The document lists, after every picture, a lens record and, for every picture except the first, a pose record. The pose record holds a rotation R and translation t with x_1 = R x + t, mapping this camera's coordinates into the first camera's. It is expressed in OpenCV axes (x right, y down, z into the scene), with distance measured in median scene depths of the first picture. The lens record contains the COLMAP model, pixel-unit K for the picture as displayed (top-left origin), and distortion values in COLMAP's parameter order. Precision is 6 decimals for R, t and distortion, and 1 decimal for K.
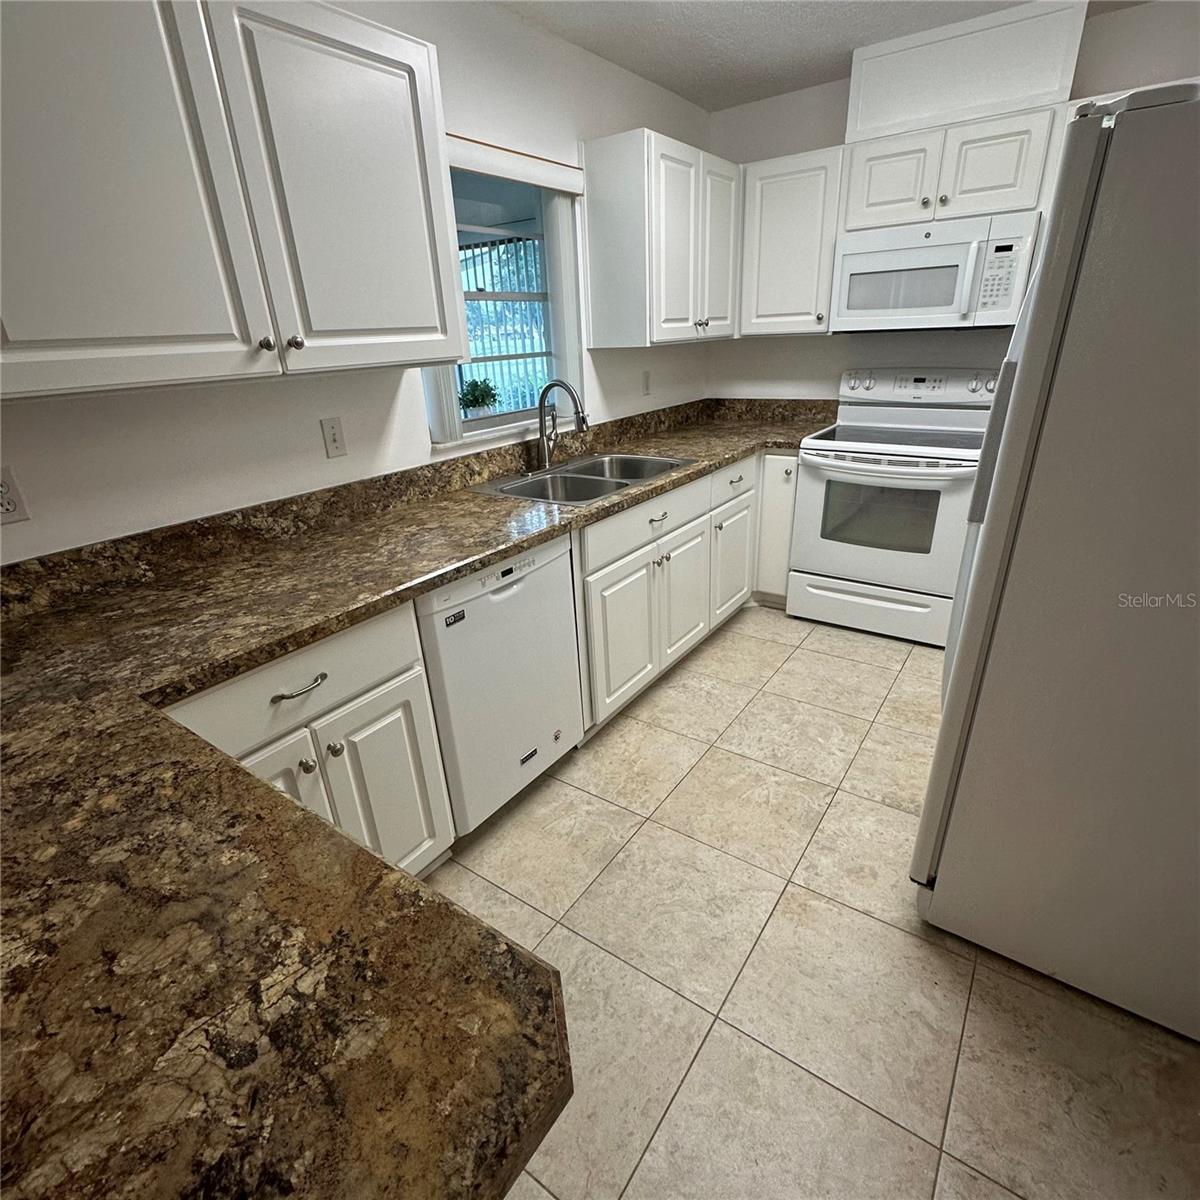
lens RADIAL K [[636.6, 0, 600.0], [0, 636.6, 600.0], [0, 0, 1]] dist [-0.003016, -0.000679]
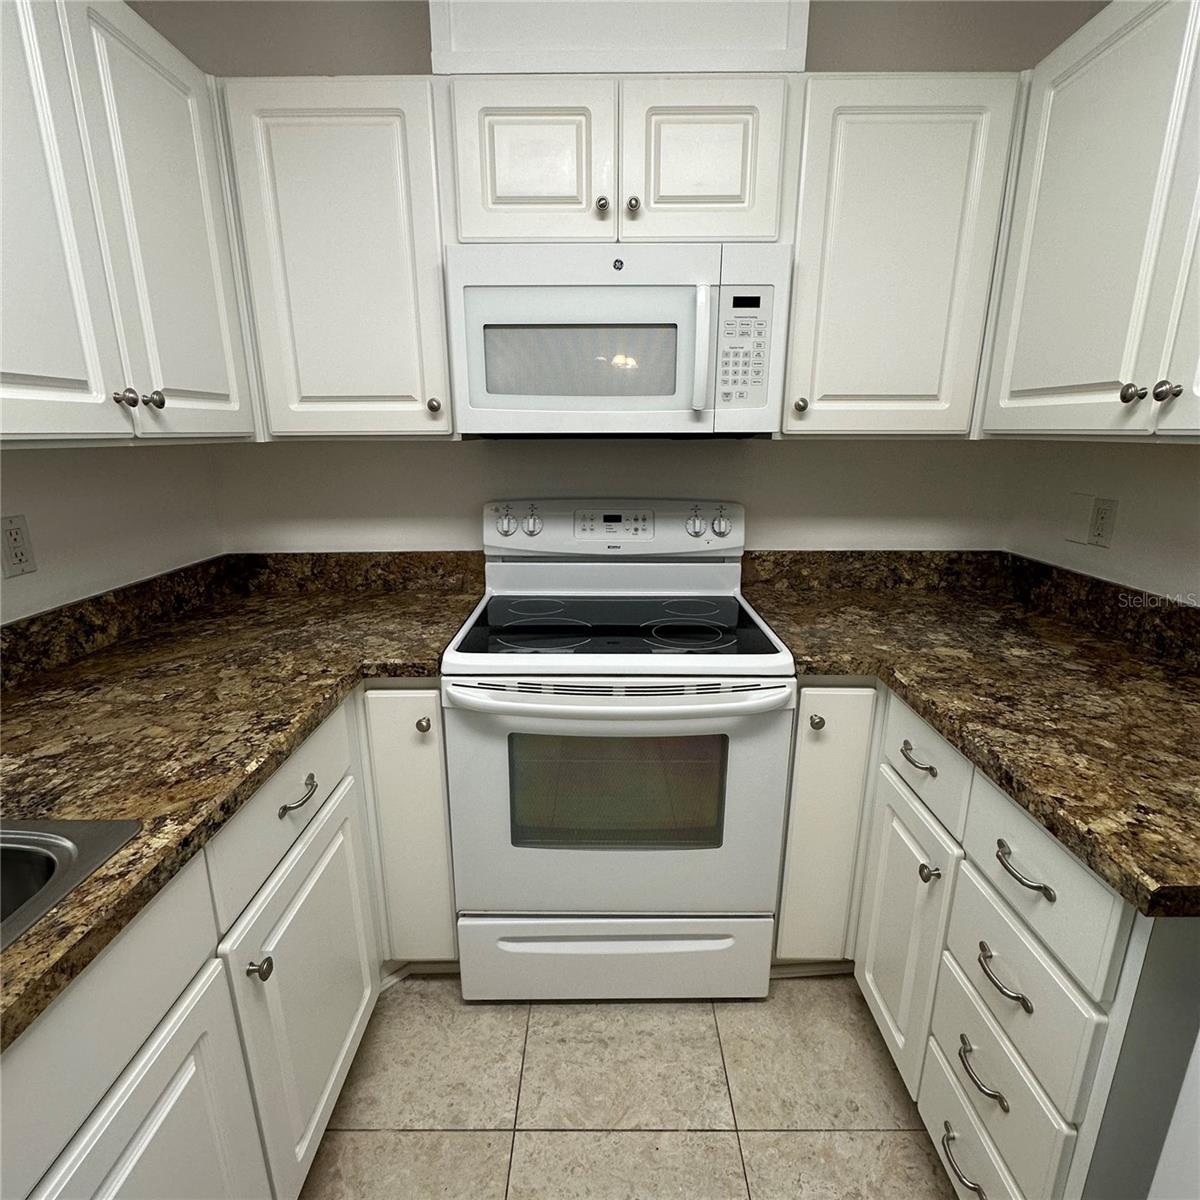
lens RADIAL K [[636.6, 0, 600.0], [0, 636.6, 600.0], [0, 0, 1]] dist [-0.003016, -0.000679]
pose [[0.817280, -0.106654, 0.566284, 0.158495], [0.194451, 0.976125, -0.096796, -0.230393], [-0.542440, 0.189224, 0.818507, 0.569271]]
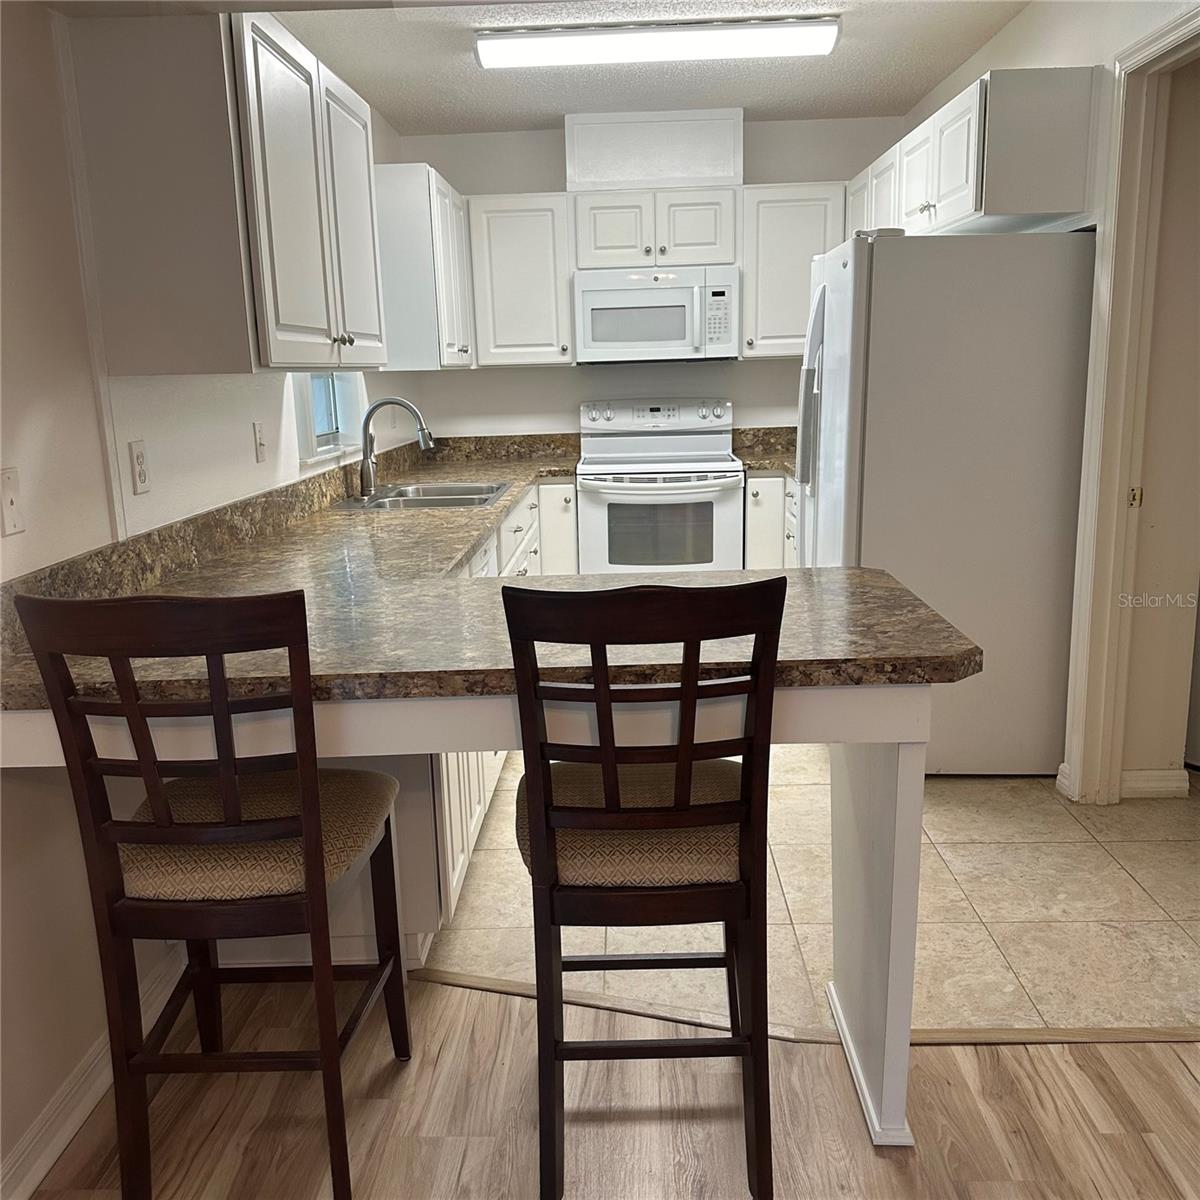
lens RADIAL K [[1105.5, 0, 600.0], [0, 1105.5, 600.0], [0, 0, 1]] dist [0.199586, -0.420649]
pose [[0.831156, -0.093867, 0.548058, -0.620316], [0.210021, 0.965632, -0.153122, 0.219959], [-0.514850, 0.242372, 0.822305, -0.377292]]
